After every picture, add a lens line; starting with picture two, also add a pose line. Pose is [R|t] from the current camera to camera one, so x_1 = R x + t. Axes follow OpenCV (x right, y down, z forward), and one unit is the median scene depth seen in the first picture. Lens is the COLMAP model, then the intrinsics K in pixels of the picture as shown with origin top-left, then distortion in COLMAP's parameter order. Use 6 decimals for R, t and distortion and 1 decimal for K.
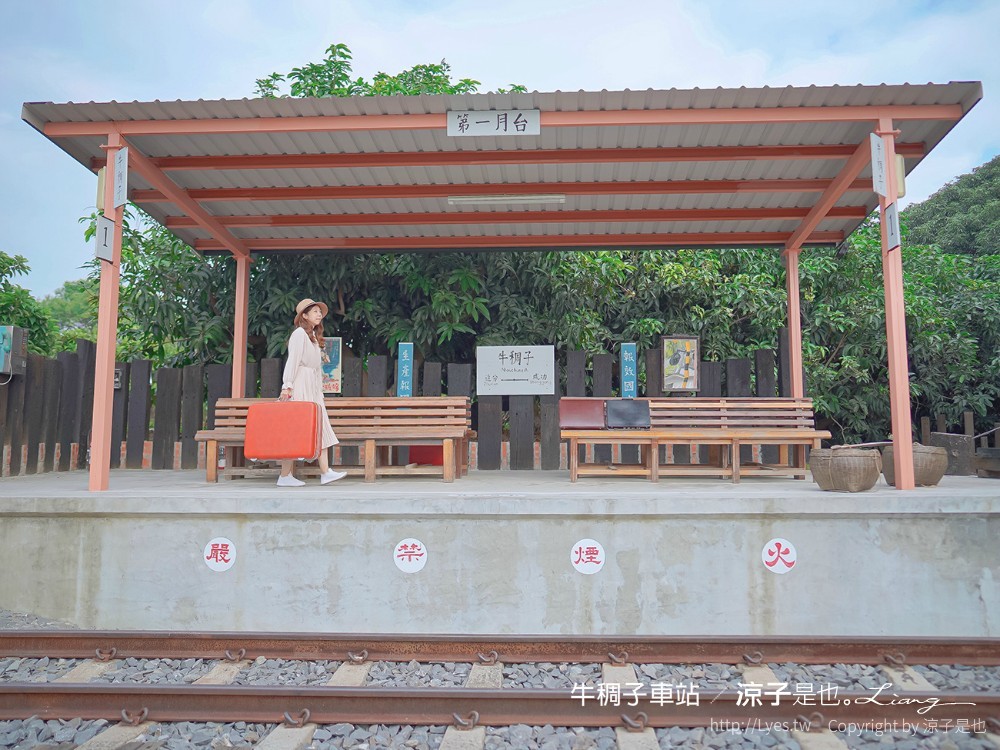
lens RADIAL K [[813.4, 0, 486.5], [0, 813.4, 351.2], [0, 0, 1]] dist [-0.033906, 0.042194]
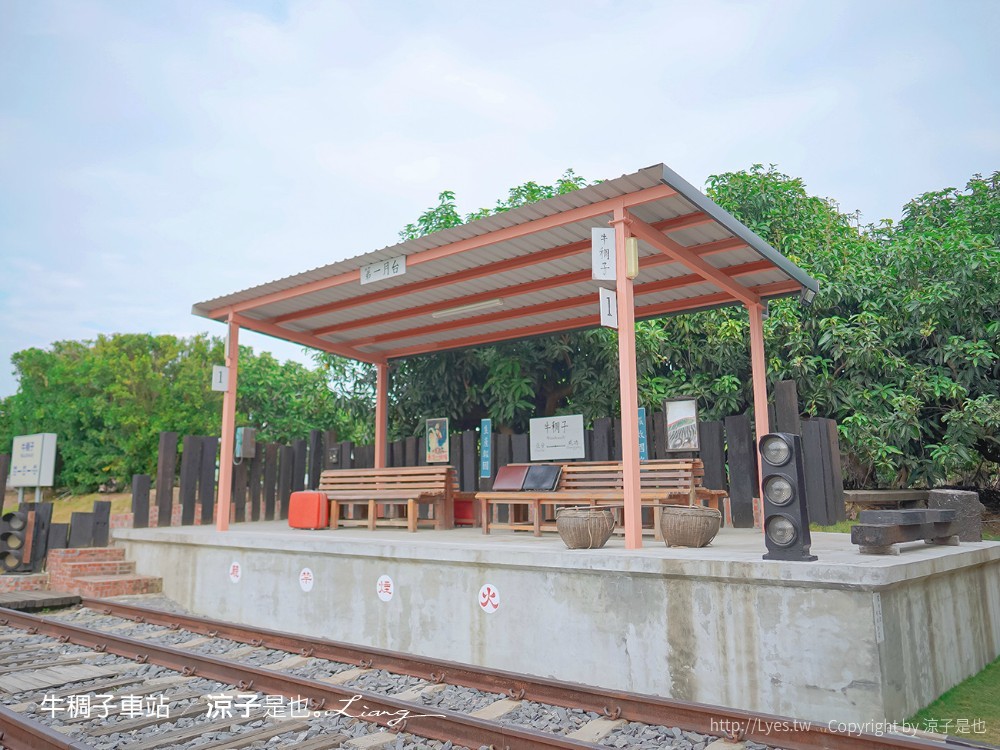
lens RADIAL K [[813.4, 0, 454.4], [0, 813.4, 334.4], [0, 0, 1]] dist [-0.033906, 0.042194]
pose [[0.773169, -0.124958, -0.621768, 1.076376], [0.073743, 0.991460, -0.107555, -0.014416], [0.629898, 0.037307, 0.775781, -0.000491]]
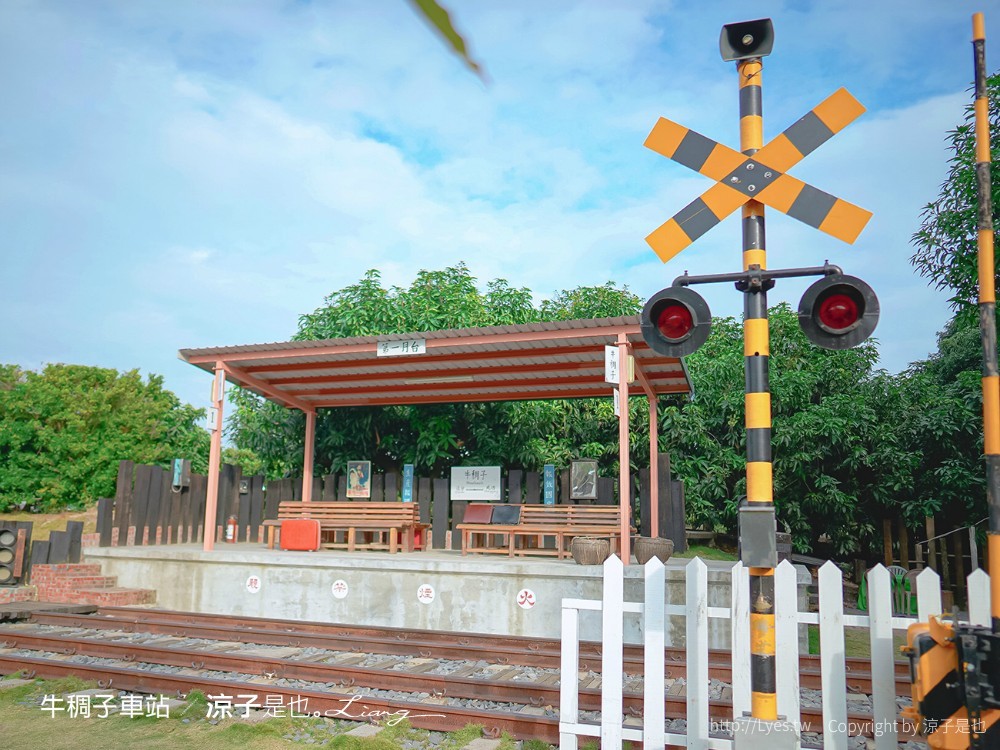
lens RADIAL K [[813.4, 0, 402.3], [0, 813.4, 393.9], [0, 0, 1]] dist [-0.033906, 0.042194]
pose [[0.935986, -0.034114, -0.350381, 0.703089], [0.013175, 0.997991, -0.061973, -0.079916], [0.351792, 0.053389, 0.934555, -0.720508]]
